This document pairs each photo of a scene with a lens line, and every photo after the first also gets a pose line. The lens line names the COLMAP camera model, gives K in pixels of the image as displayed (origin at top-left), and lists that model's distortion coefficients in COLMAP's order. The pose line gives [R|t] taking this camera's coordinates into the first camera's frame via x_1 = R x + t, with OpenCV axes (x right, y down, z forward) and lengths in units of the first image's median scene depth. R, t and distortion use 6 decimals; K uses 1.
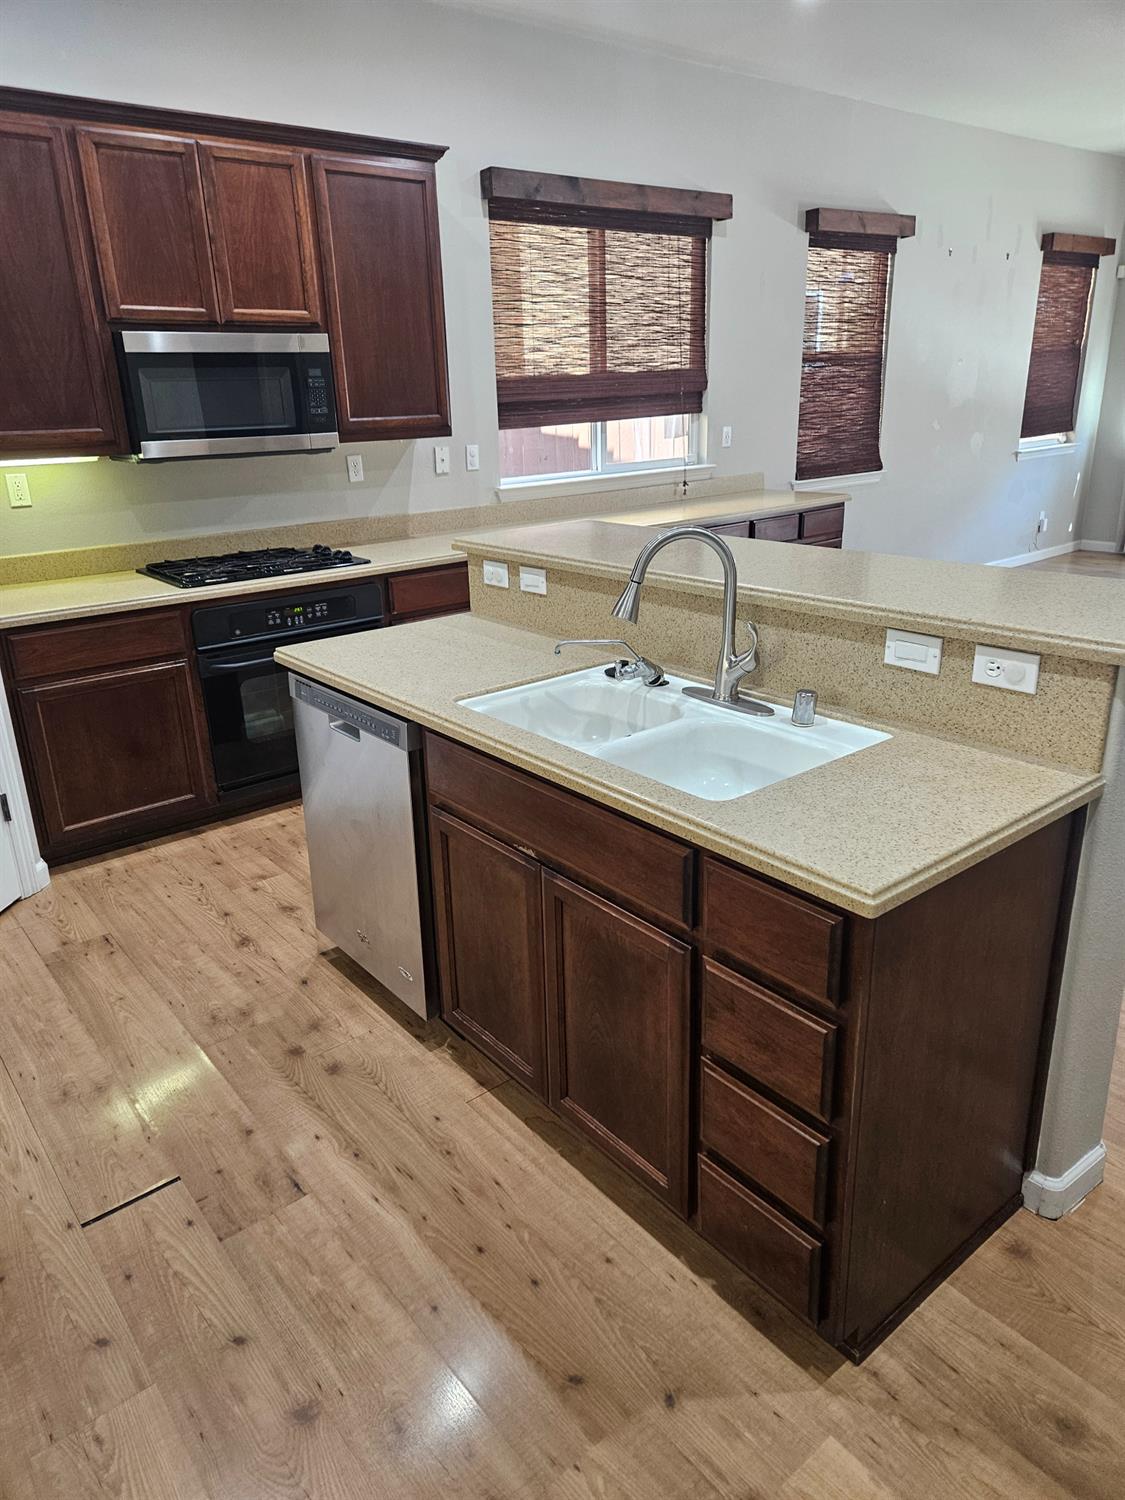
lens RADIAL K [[996.0, 0, 560.7], [0, 996.0, 721.8], [0, 0, 1]] dist [0.077331, -0.058960]
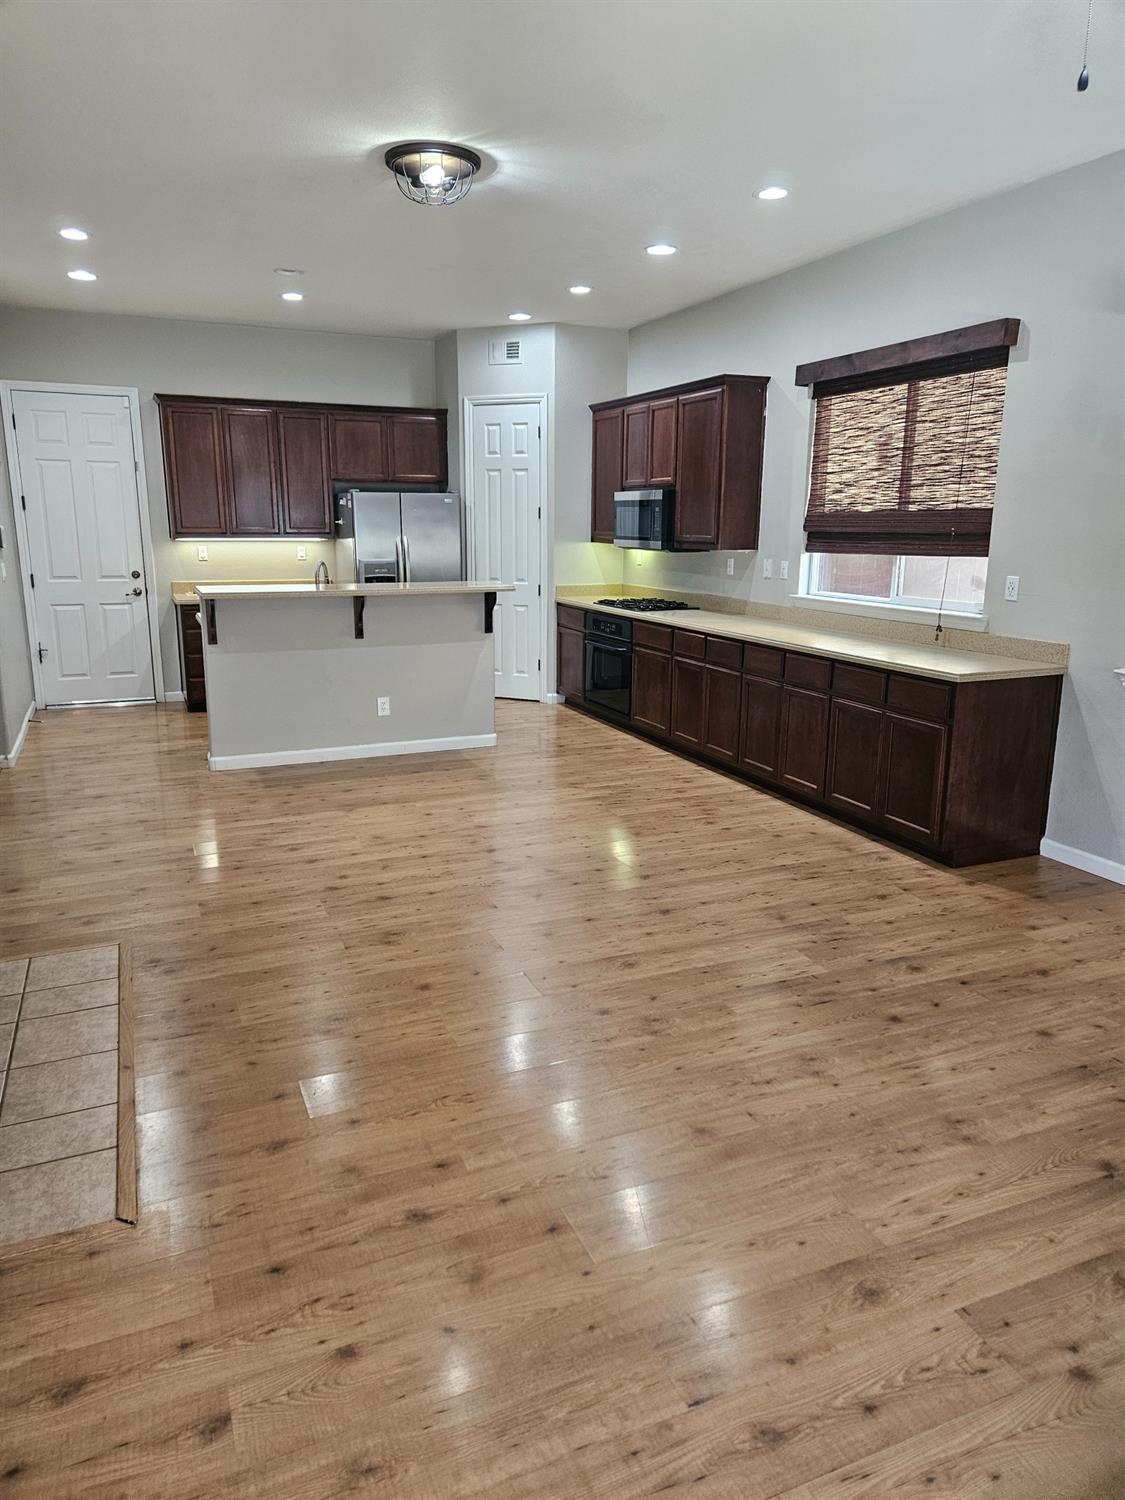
lens RADIAL K [[996.0, 0, 560.7], [0, 996.0, 721.8], [0, 0, 1]] dist [0.077331, -0.058960]
pose [[-0.270406, 0.223201, -0.936516, 1.269888], [-0.303539, 0.903376, 0.302946, -0.386667], [0.913644, 0.366187, -0.176528, 1.014685]]
